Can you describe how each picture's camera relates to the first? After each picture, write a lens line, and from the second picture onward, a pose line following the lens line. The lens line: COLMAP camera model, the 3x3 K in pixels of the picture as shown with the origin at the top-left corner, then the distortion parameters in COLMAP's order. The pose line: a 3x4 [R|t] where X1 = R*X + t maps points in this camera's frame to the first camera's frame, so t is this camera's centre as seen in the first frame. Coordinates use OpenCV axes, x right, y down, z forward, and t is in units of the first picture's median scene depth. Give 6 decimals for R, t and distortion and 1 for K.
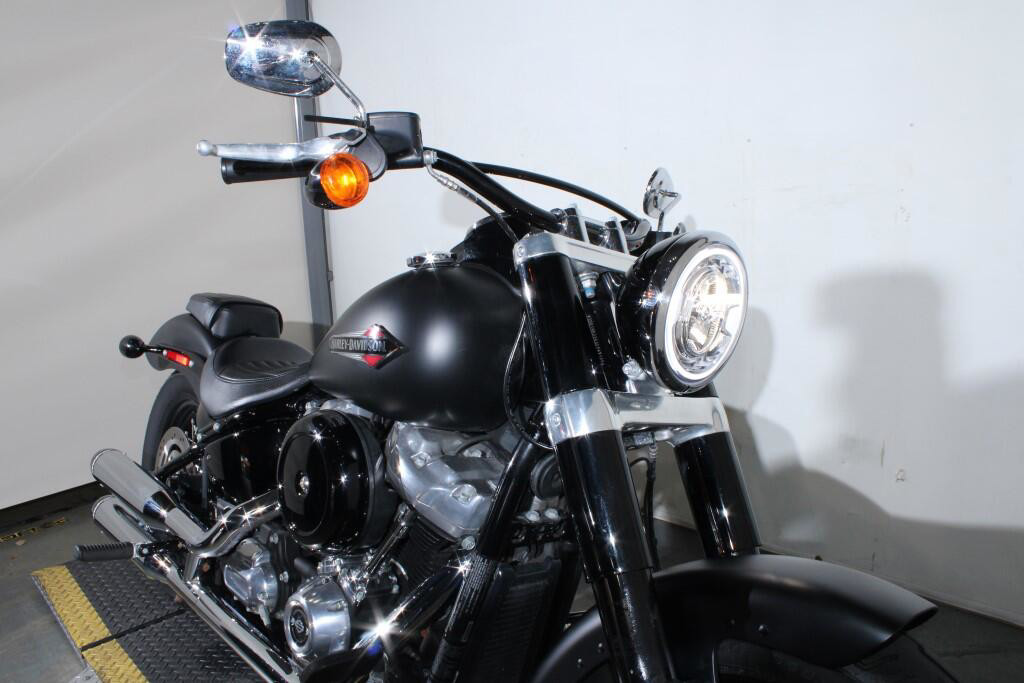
lens RADIAL K [[821.4, 0, 512.0], [0, 821.4, 341.5], [0, 0, 1]] dist [-0.183422, 0.197887]
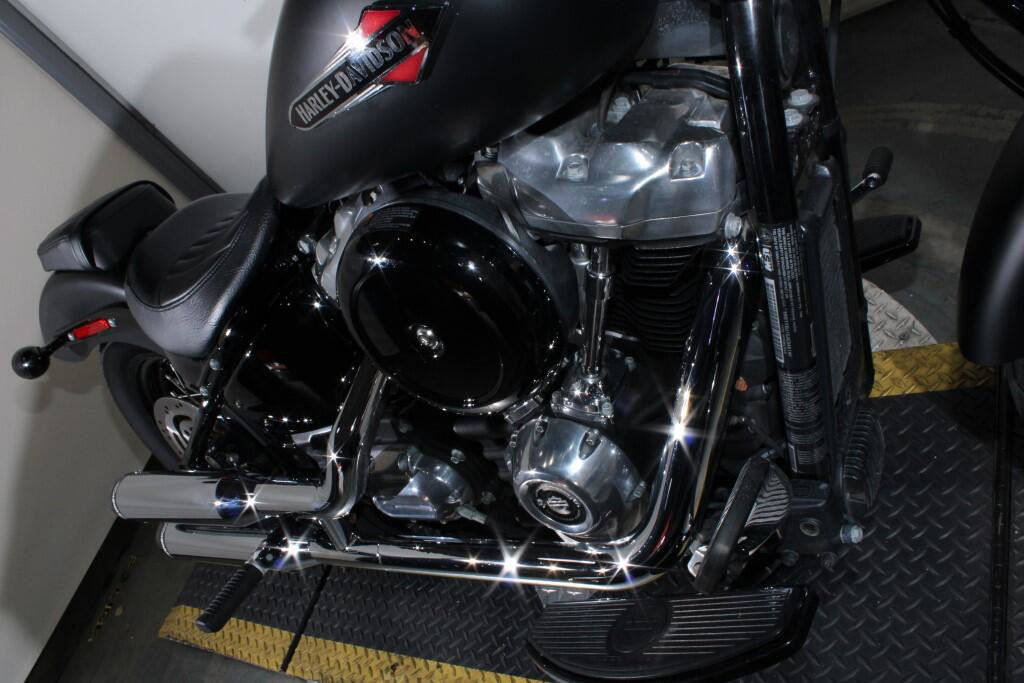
lens RADIAL K [[885.2, 0, 512.0], [0, 885.2, 341.5], [0, 0, 1]] dist [-0.070107, 0.000985]
pose [[0.763417, -0.643181, -0.059275, -0.137637], [0.621644, 0.706724, 0.337786, -0.000966], [-0.175366, -0.294720, 0.939355, 0.305653]]
